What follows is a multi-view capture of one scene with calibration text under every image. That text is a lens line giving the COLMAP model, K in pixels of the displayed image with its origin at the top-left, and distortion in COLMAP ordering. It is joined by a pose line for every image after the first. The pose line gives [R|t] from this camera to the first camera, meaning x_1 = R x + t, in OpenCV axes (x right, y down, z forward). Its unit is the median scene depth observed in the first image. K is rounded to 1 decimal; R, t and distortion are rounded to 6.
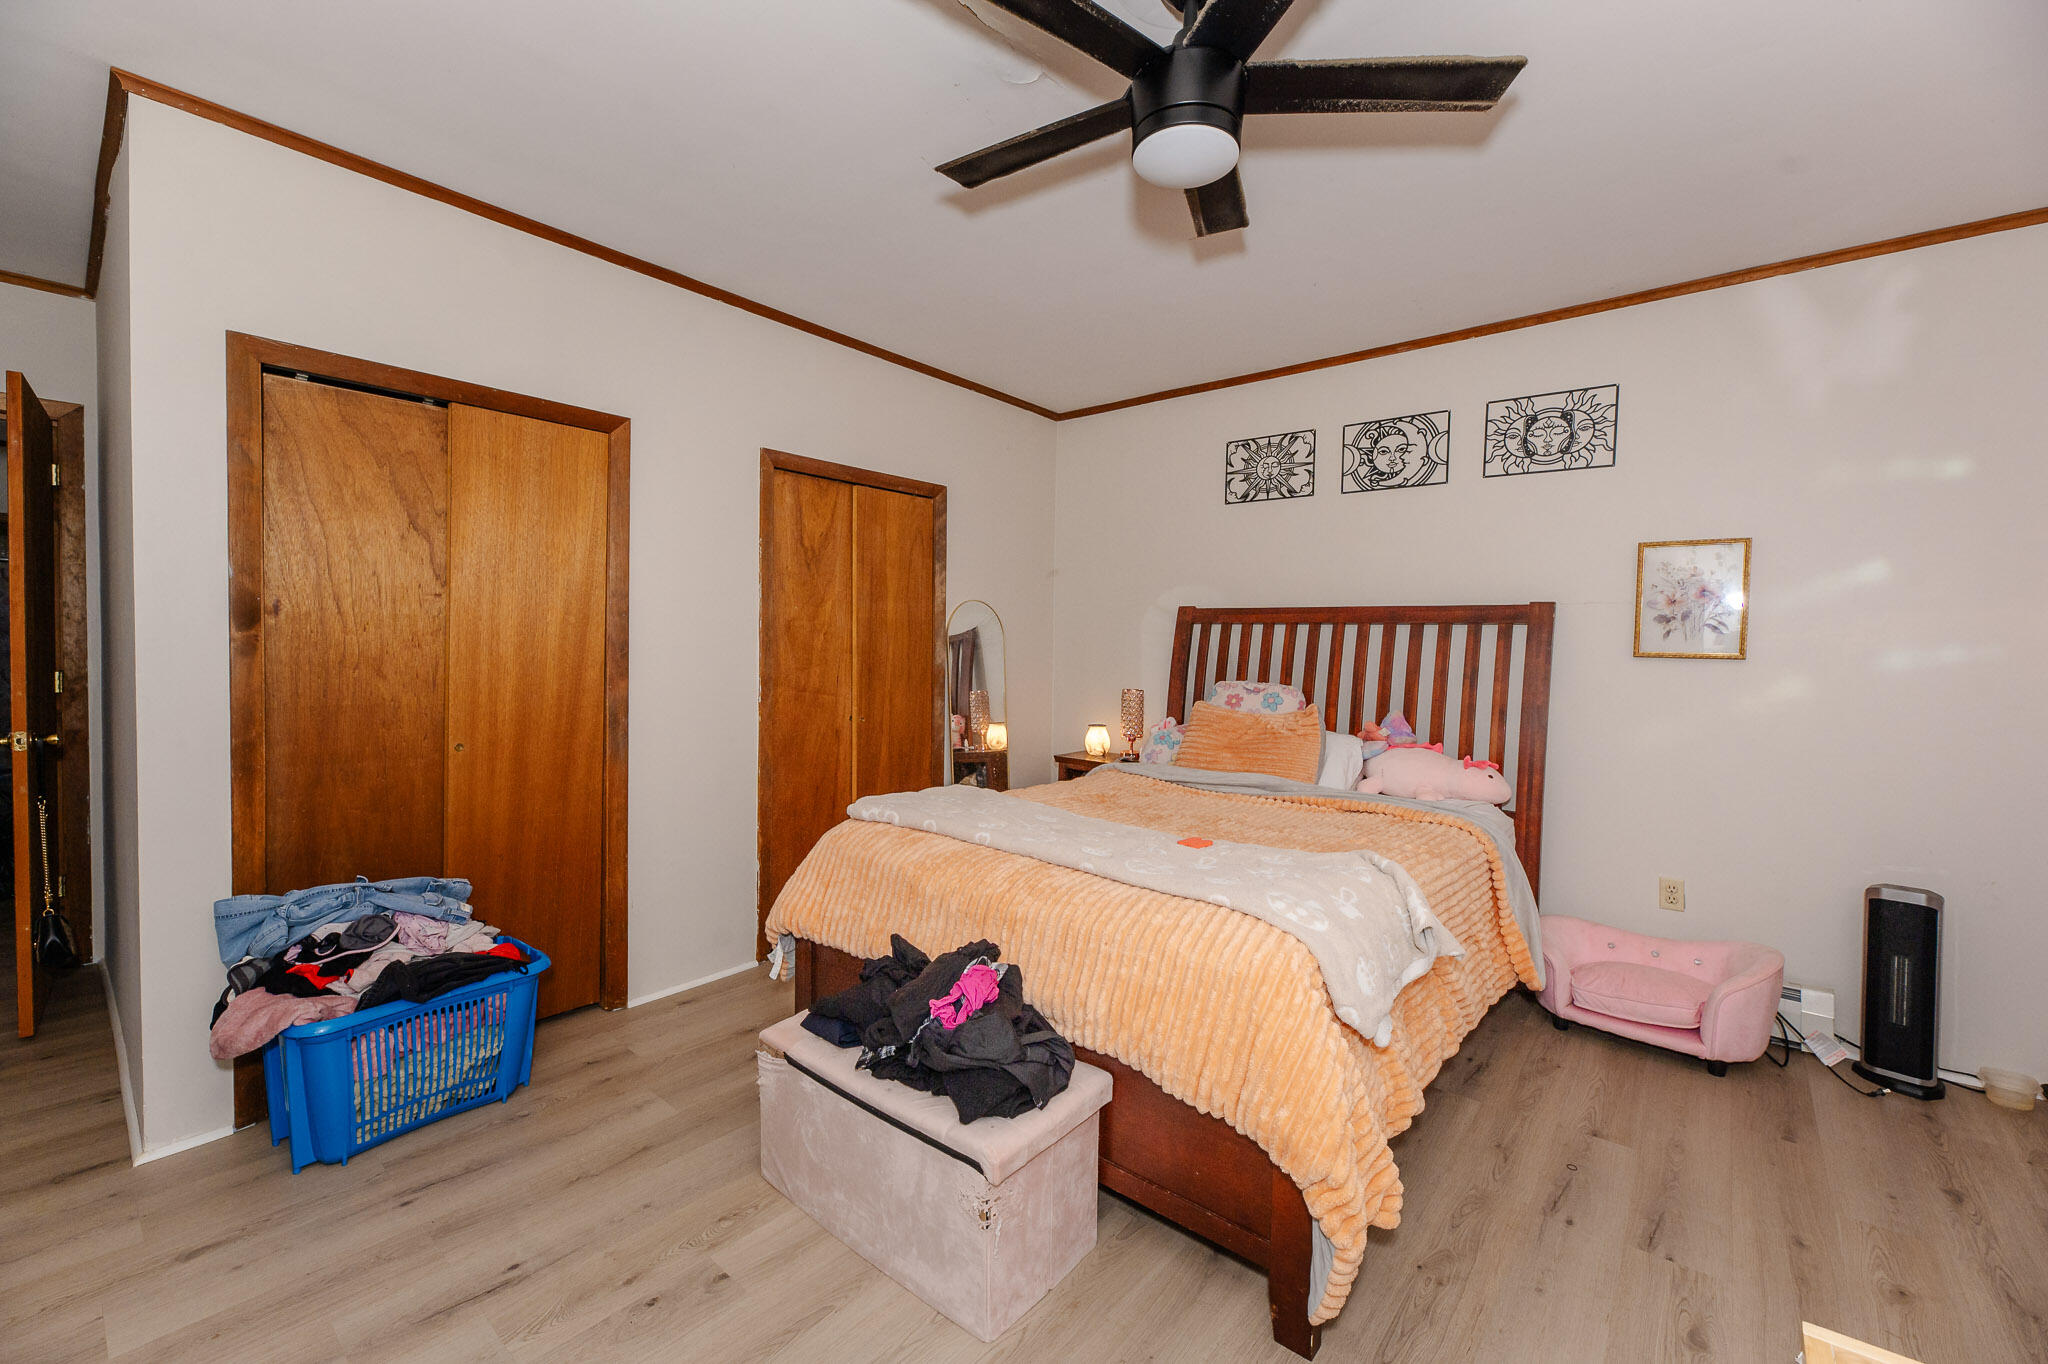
lens RADIAL K [[841.8, 0, 1015.1], [0, 841.8, 687.4], [0, 0, 1]] dist [-0.001891, -0.002779]
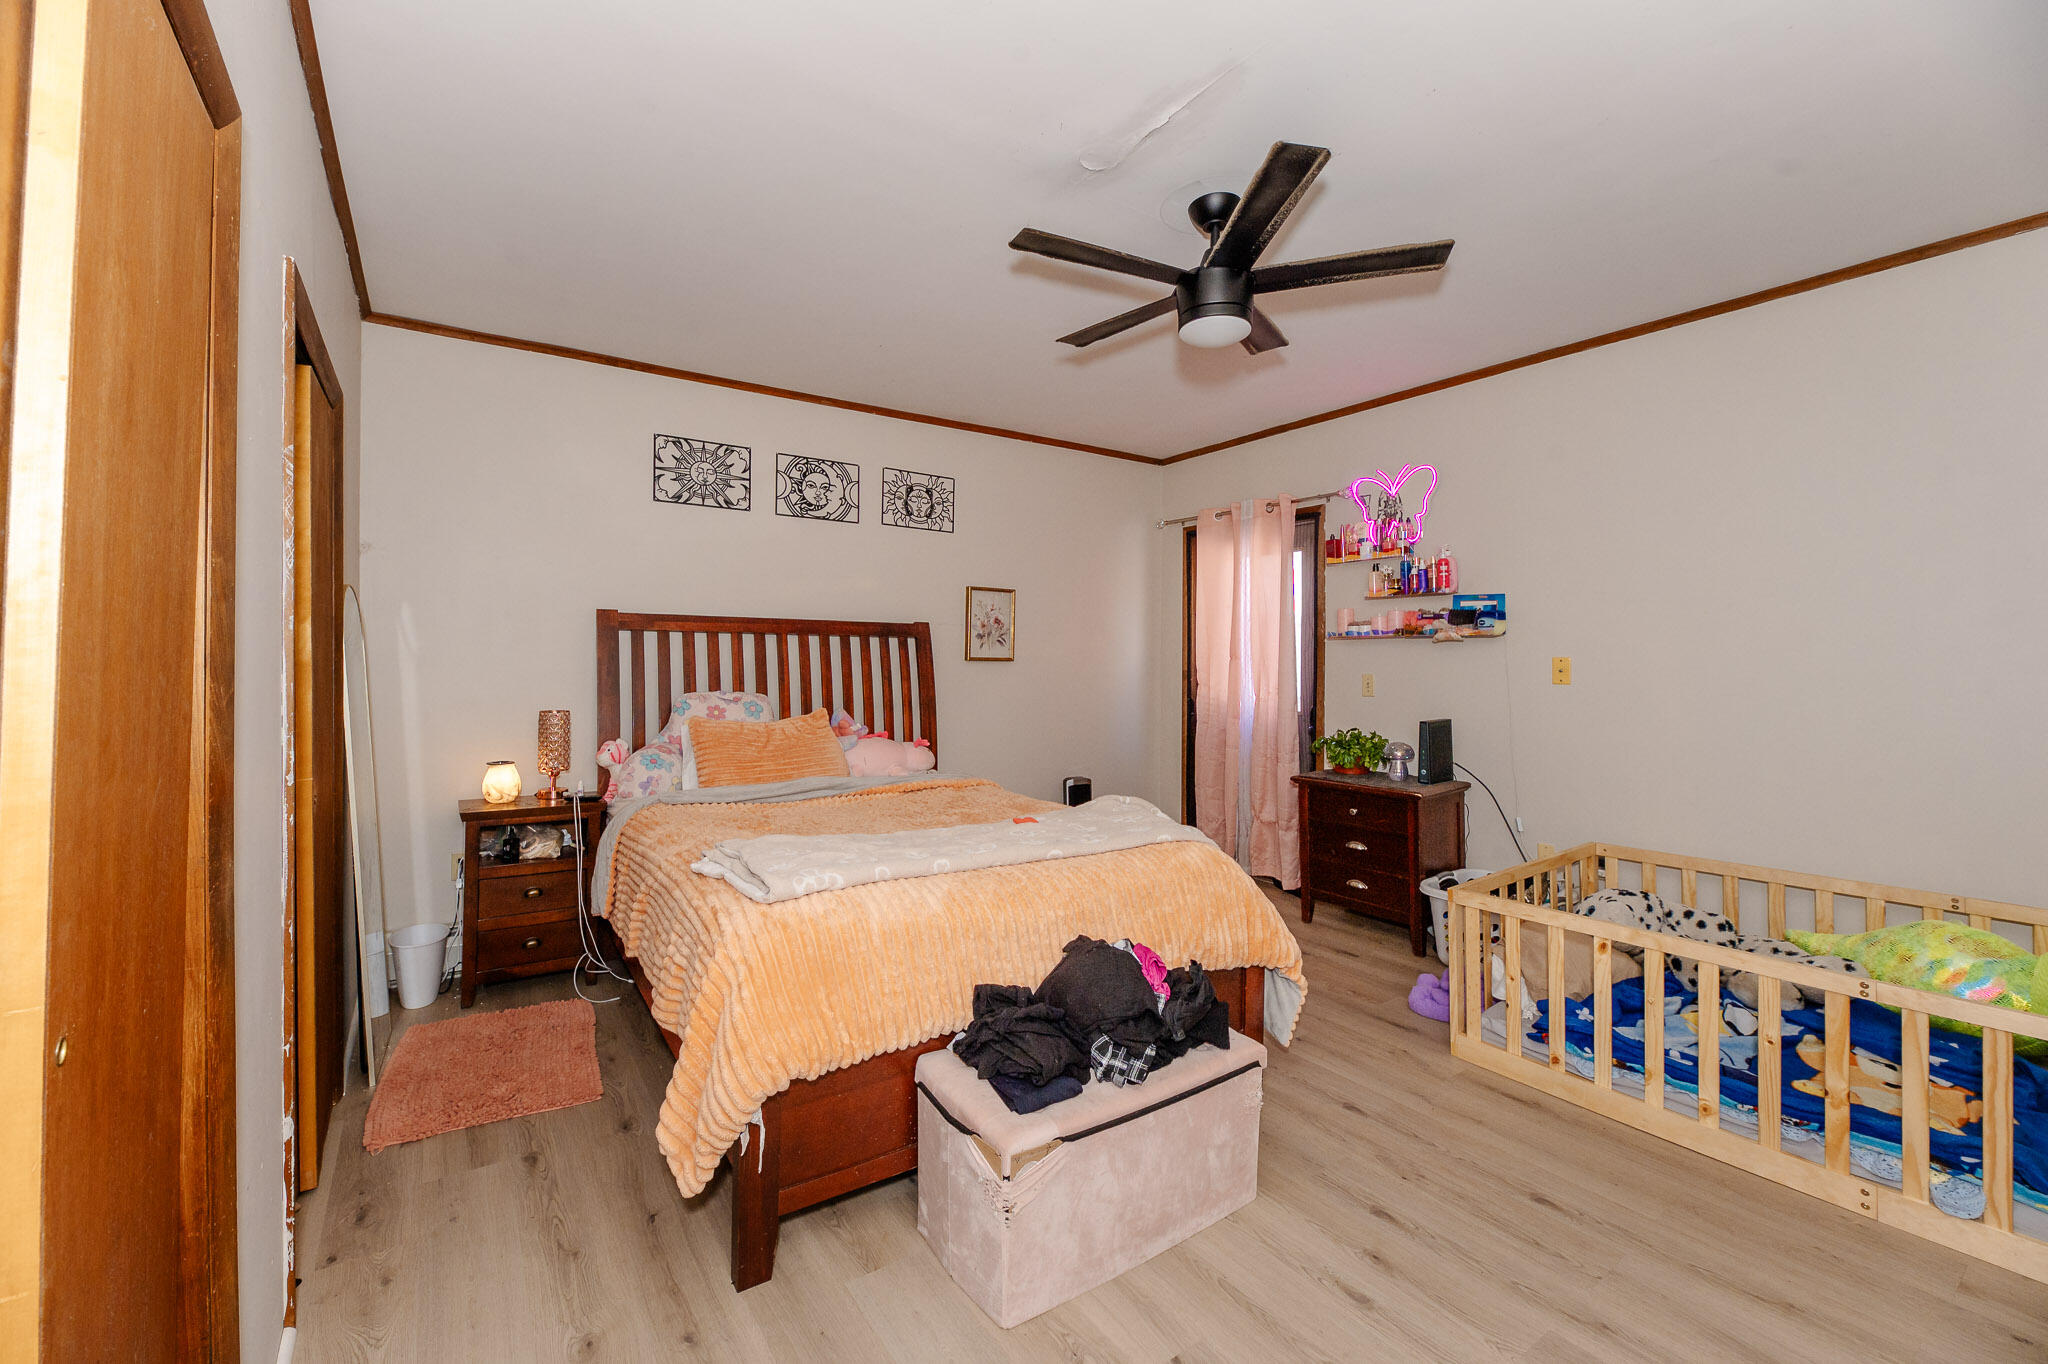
lens RADIAL K [[841.8, 0, 1014.5], [0, 841.8, 671.7], [0, 0, 1]] dist [-0.001891, -0.002779]
pose [[0.256894, -0.028137, 0.966030, -0.587104], [0.049435, 0.998650, 0.015941, -0.029281], [-0.965174, 0.043660, 0.257938, 0.428941]]
